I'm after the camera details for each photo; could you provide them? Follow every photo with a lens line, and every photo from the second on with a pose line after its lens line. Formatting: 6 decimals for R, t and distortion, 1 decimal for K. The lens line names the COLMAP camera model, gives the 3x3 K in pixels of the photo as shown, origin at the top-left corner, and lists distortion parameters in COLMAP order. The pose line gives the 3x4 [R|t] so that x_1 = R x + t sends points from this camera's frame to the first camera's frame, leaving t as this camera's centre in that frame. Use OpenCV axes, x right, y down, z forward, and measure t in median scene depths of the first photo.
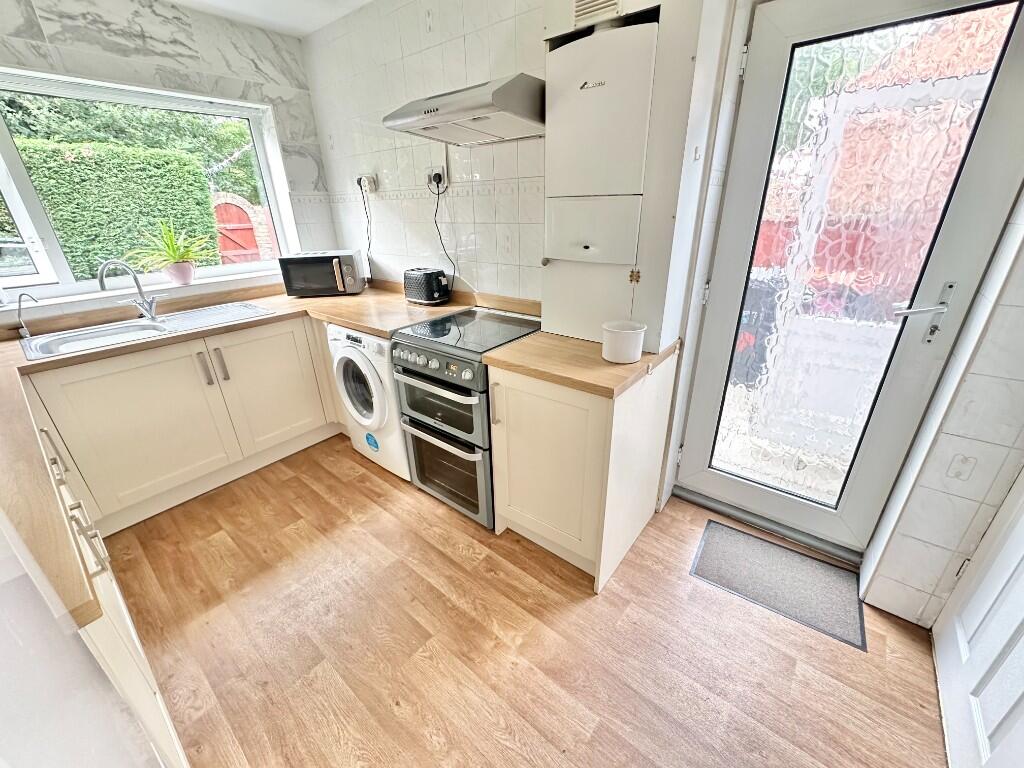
lens RADIAL K [[407.7, 0, 512.9], [0, 407.7, 381.9], [0, 0, 1]] dist [-0.005000, 0.000596]
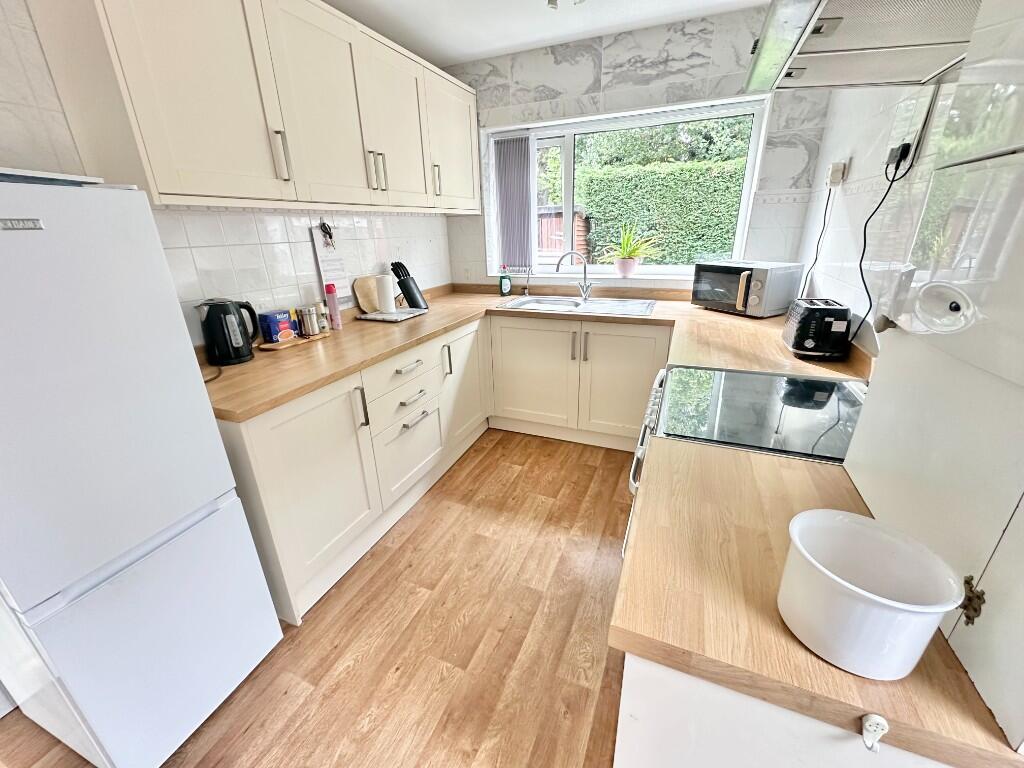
lens RADIAL K [[407.7, 0, 512.6], [0, 407.7, 382.3], [0, 0, 1]] dist [-0.005000, 0.000596]
pose [[0.275370, 0.356659, -0.892729, 0.296924], [-0.363765, 0.898241, 0.246655, -0.161975], [0.889858, 0.256822, 0.377088, 0.404539]]
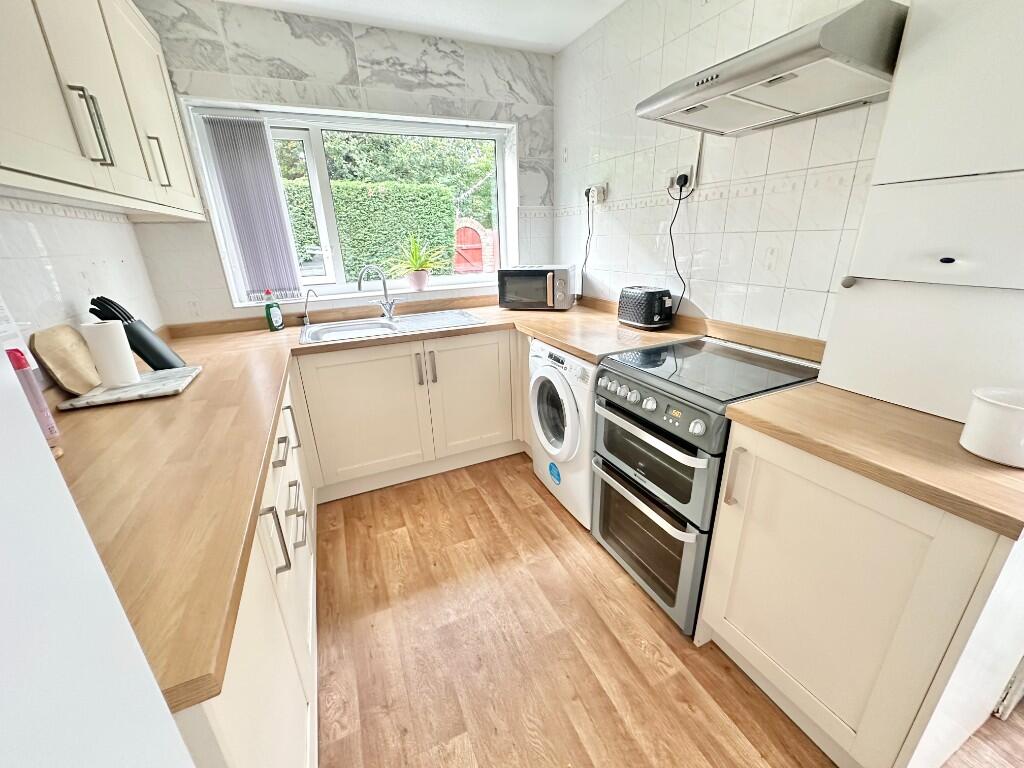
lens RADIAL K [[407.7, 0, 512.6], [0, 407.7, 382.3], [0, 0, 1]] dist [-0.005000, 0.000596]
pose [[0.892529, 0.147741, -0.426103, -0.083444], [-0.169643, 0.985411, -0.013673, -0.024493], [0.417867, 0.084489, 0.904571, 0.144414]]
